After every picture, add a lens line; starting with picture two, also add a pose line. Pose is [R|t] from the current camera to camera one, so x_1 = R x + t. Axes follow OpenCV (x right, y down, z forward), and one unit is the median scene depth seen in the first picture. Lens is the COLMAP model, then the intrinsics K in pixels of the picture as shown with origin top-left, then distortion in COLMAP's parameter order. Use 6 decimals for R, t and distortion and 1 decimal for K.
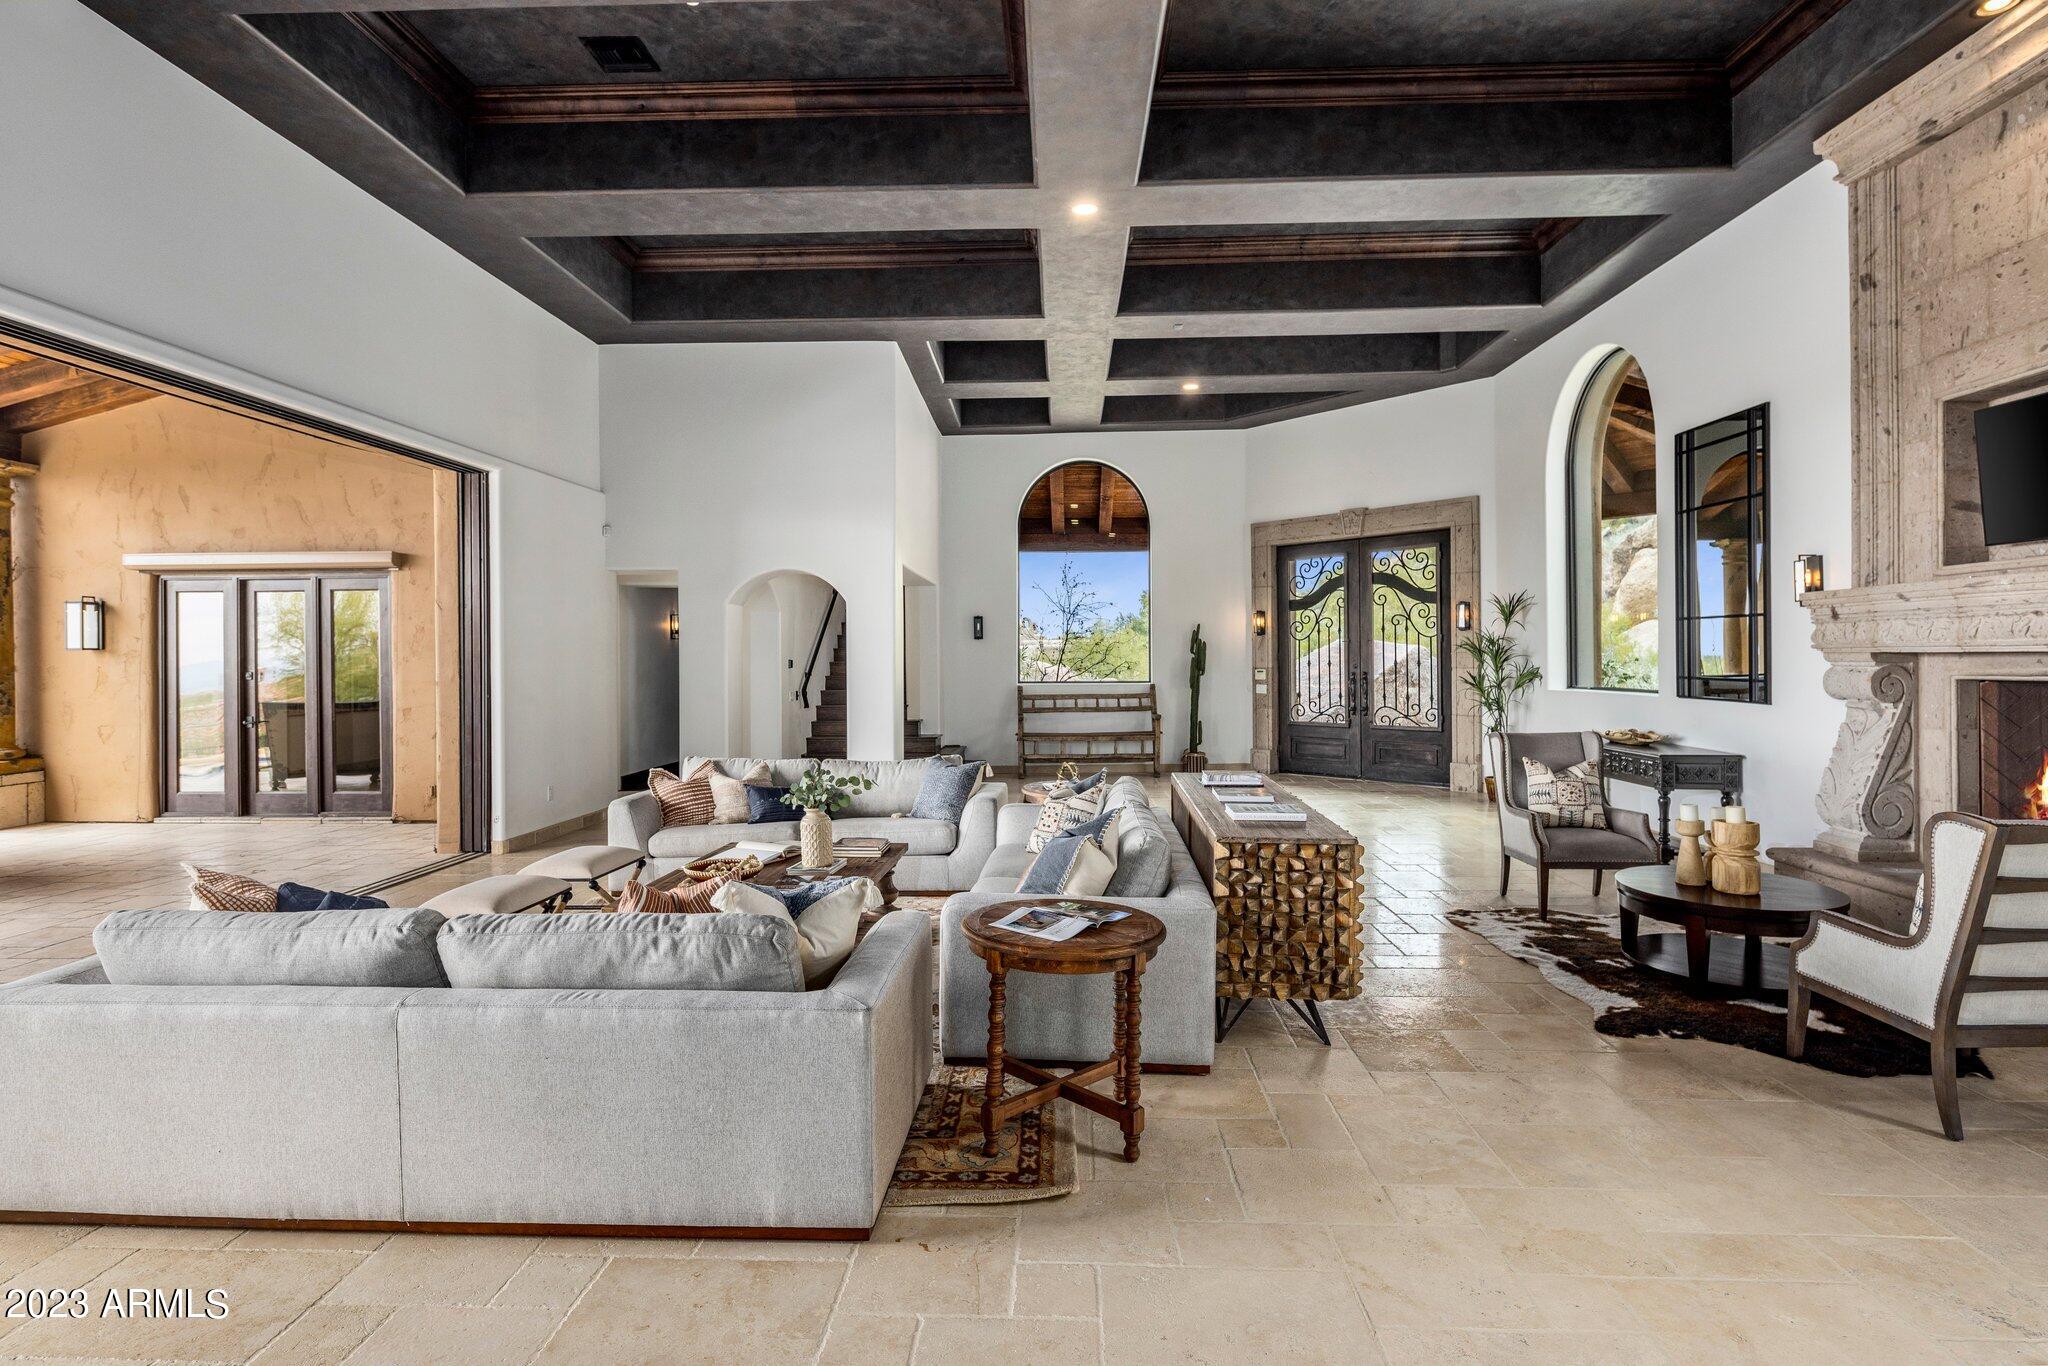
lens RADIAL K [[997.7, 0, 1033.6], [0, 997.7, 640.2], [0, 0, 1]] dist [0.000731, 0.000061]
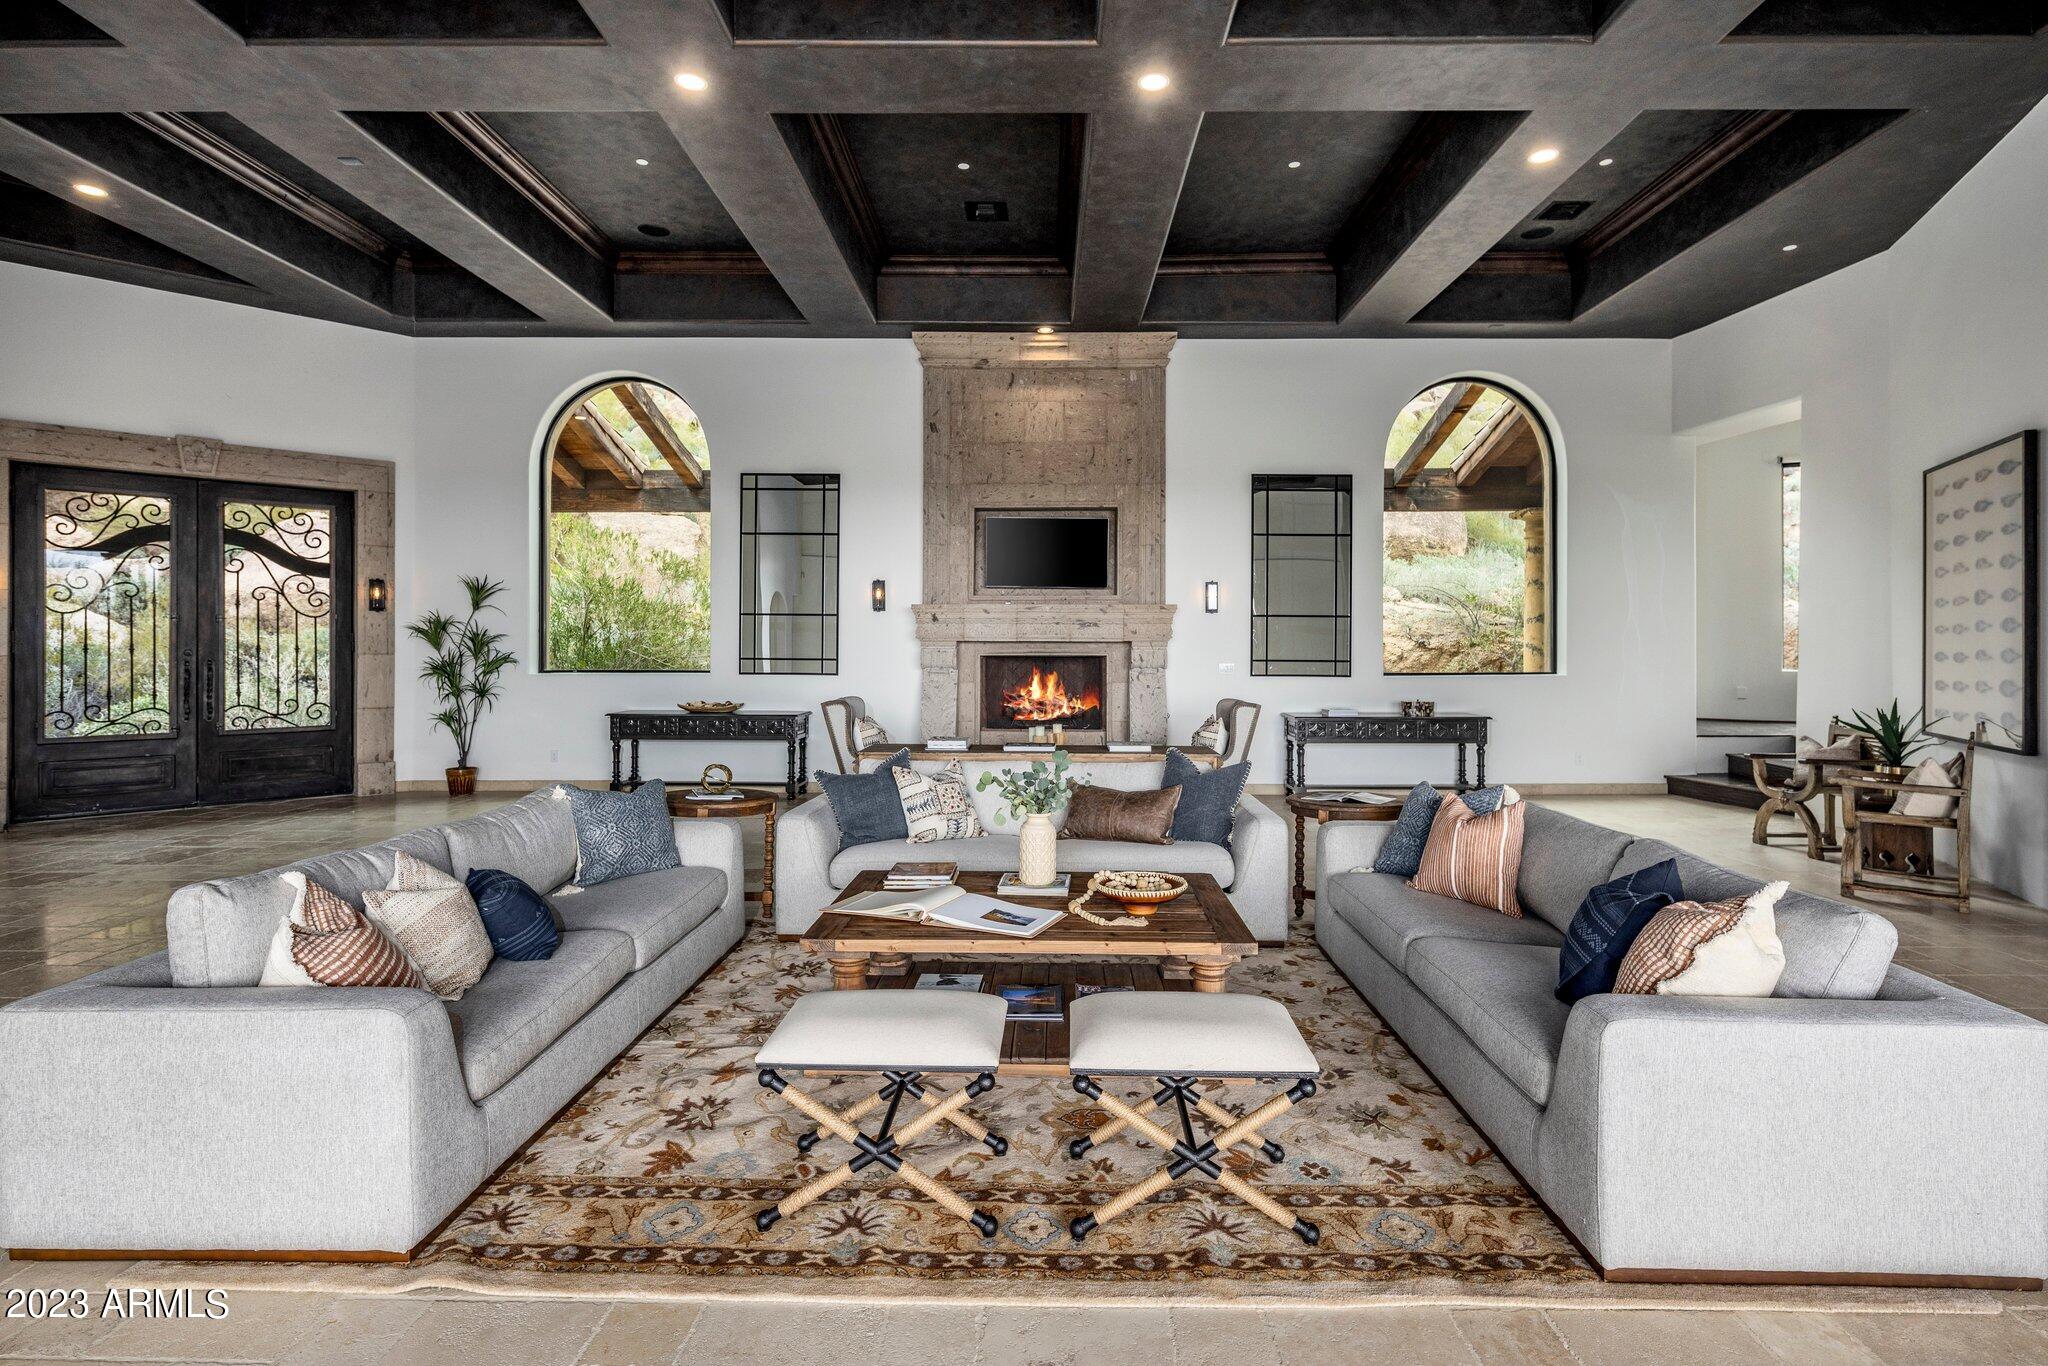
lens RADIAL K [[997.7, 0, 1033.6], [0, 997.7, 640.2], [0, 0, 1]] dist [0.000731, 0.000061]
pose [[-0.014395, 0.018817, 0.999719, -0.445424], [-0.019753, 0.999622, -0.019099, 0.020051], [-0.999701, -0.020023, -0.014018, 0.421692]]
